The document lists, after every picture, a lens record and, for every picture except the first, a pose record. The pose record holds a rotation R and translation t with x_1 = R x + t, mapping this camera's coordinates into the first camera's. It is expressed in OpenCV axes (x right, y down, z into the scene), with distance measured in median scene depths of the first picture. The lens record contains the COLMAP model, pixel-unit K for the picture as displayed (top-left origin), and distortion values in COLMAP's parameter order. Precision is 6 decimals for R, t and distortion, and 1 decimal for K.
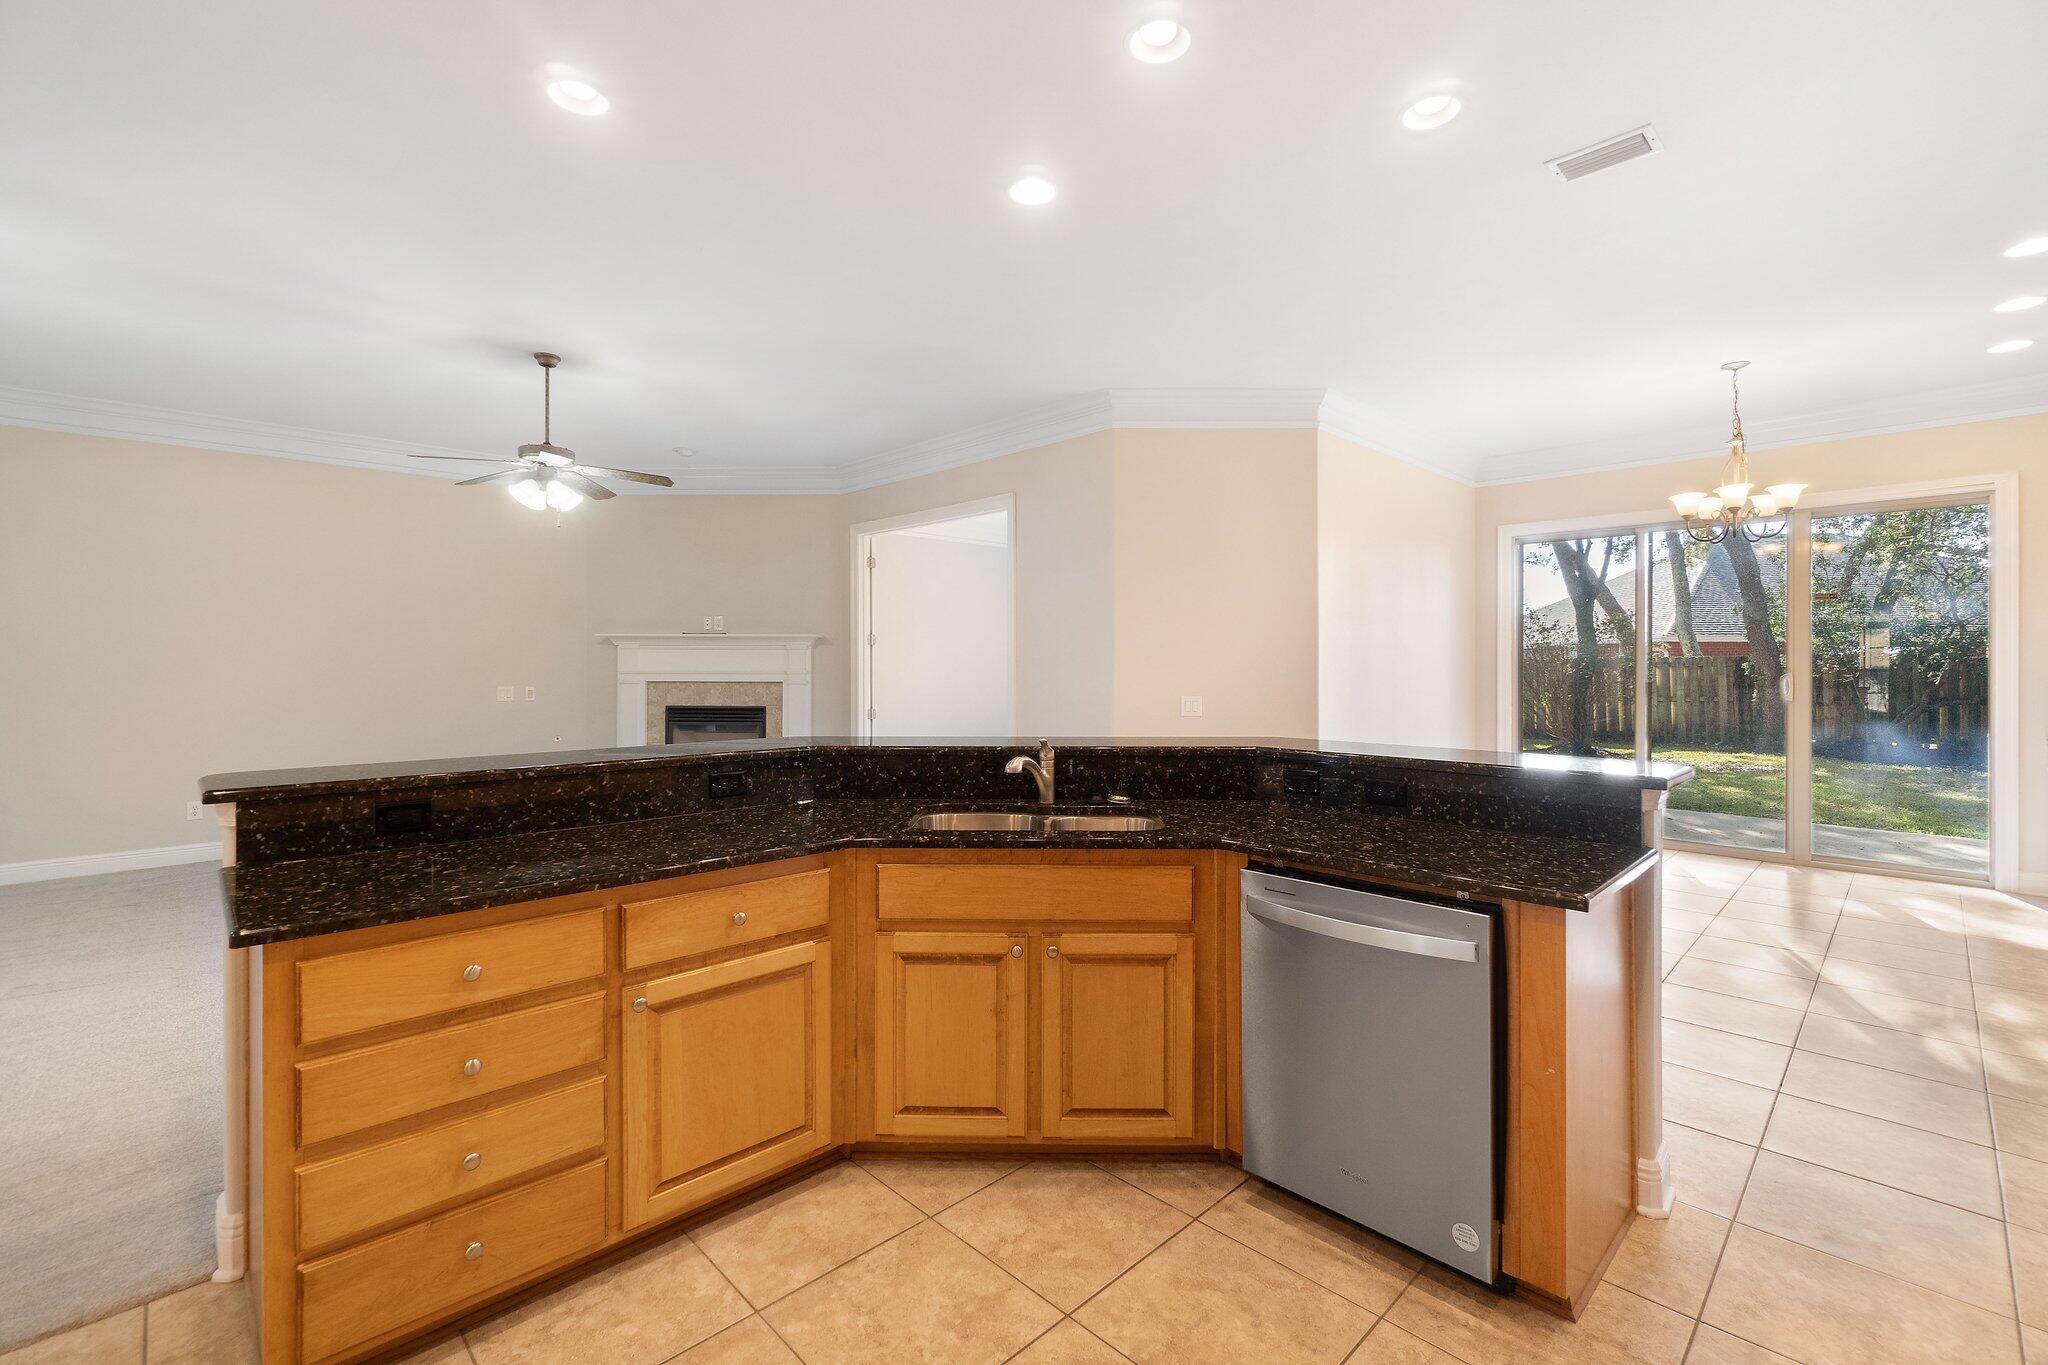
lens RADIAL K [[886.7, 0, 1022.6], [0, 886.7, 661.9], [0, 0, 1]] dist [-0.006580, 0.001311]
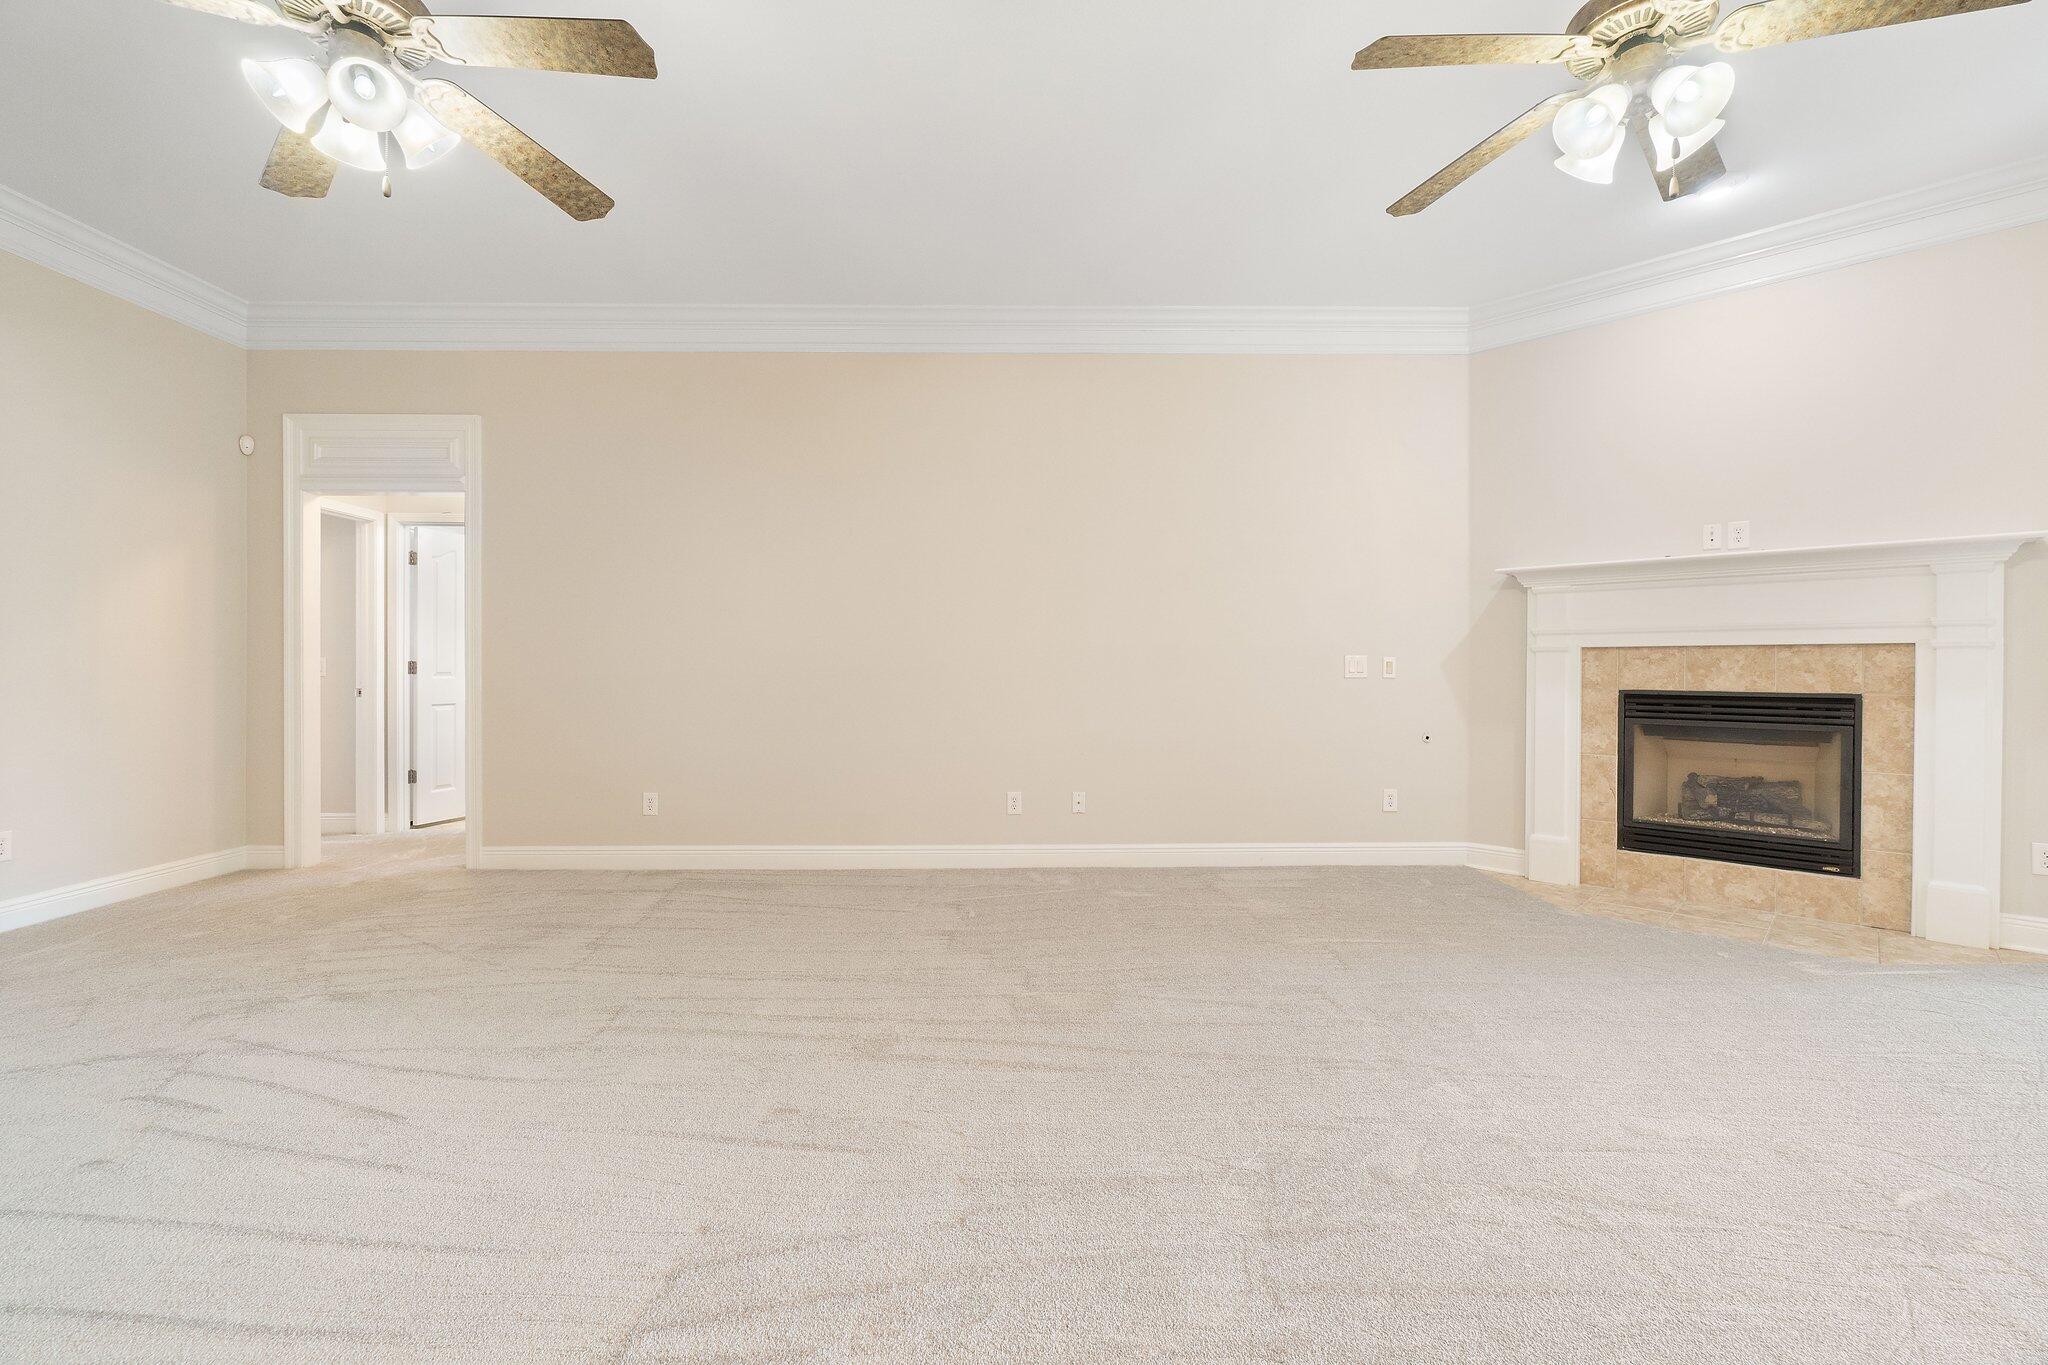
lens RADIAL K [[886.7, 0, 1024.8], [0, 886.7, 671.8], [0, 0, 1]] dist [-0.006580, 0.001311]
pose [[0.710877, 0.000439, -0.703316, -0.423954], [0.003815, 0.999983, 0.004480, 0.052122], [0.703306, -0.005868, 0.710863, 0.508155]]
